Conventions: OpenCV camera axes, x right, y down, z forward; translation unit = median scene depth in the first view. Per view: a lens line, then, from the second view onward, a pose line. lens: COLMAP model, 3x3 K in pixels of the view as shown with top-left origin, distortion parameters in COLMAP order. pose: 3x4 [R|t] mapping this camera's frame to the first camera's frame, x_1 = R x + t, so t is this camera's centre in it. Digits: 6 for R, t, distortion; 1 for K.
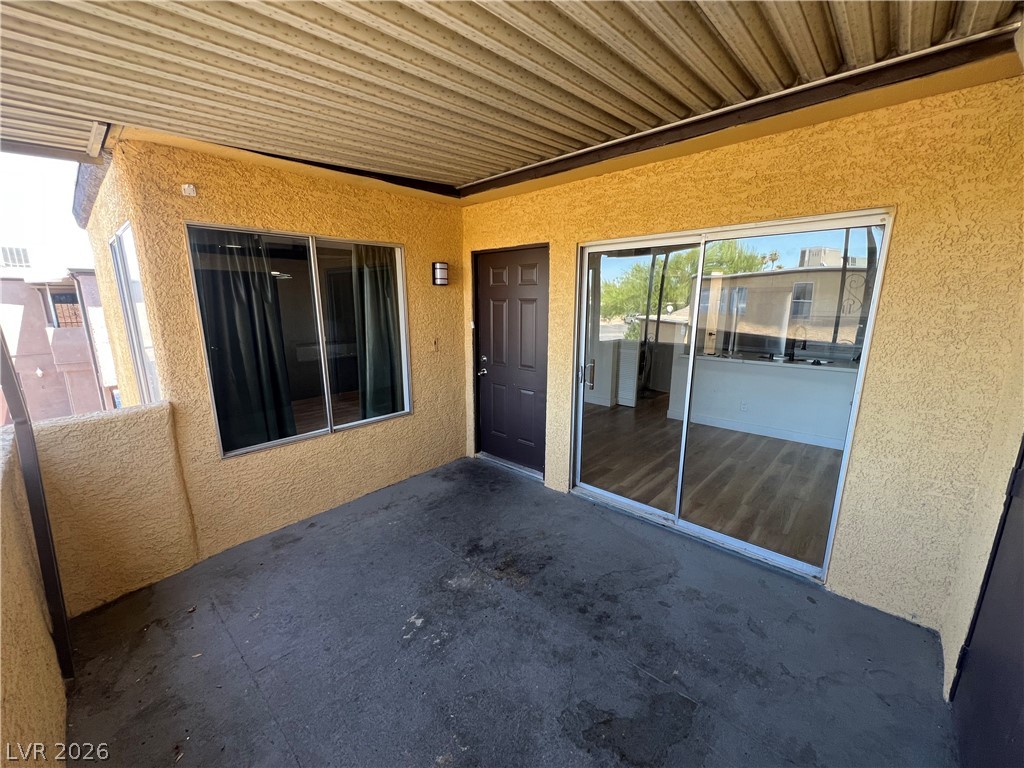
lens RADIAL K [[408.1, 0, 511.4], [0, 408.1, 387.1], [0, 0, 1]] dist [-0.001281, 0.000274]
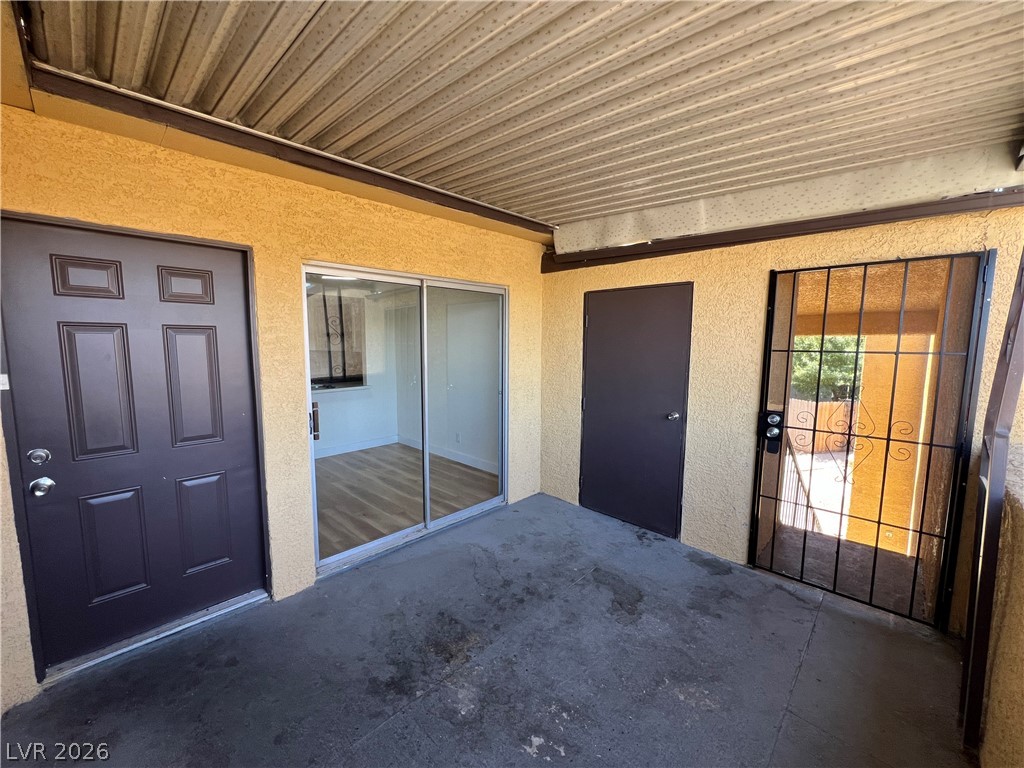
lens RADIAL K [[408.1, 0, 511.4], [0, 408.1, 387.1], [0, 0, 1]] dist [-0.001281, 0.000274]
pose [[0.030787, -0.112611, 0.993162, -0.701673], [0.203610, 0.973505, 0.104071, -0.121922], [-0.978568, 0.199013, 0.052900, 0.672932]]
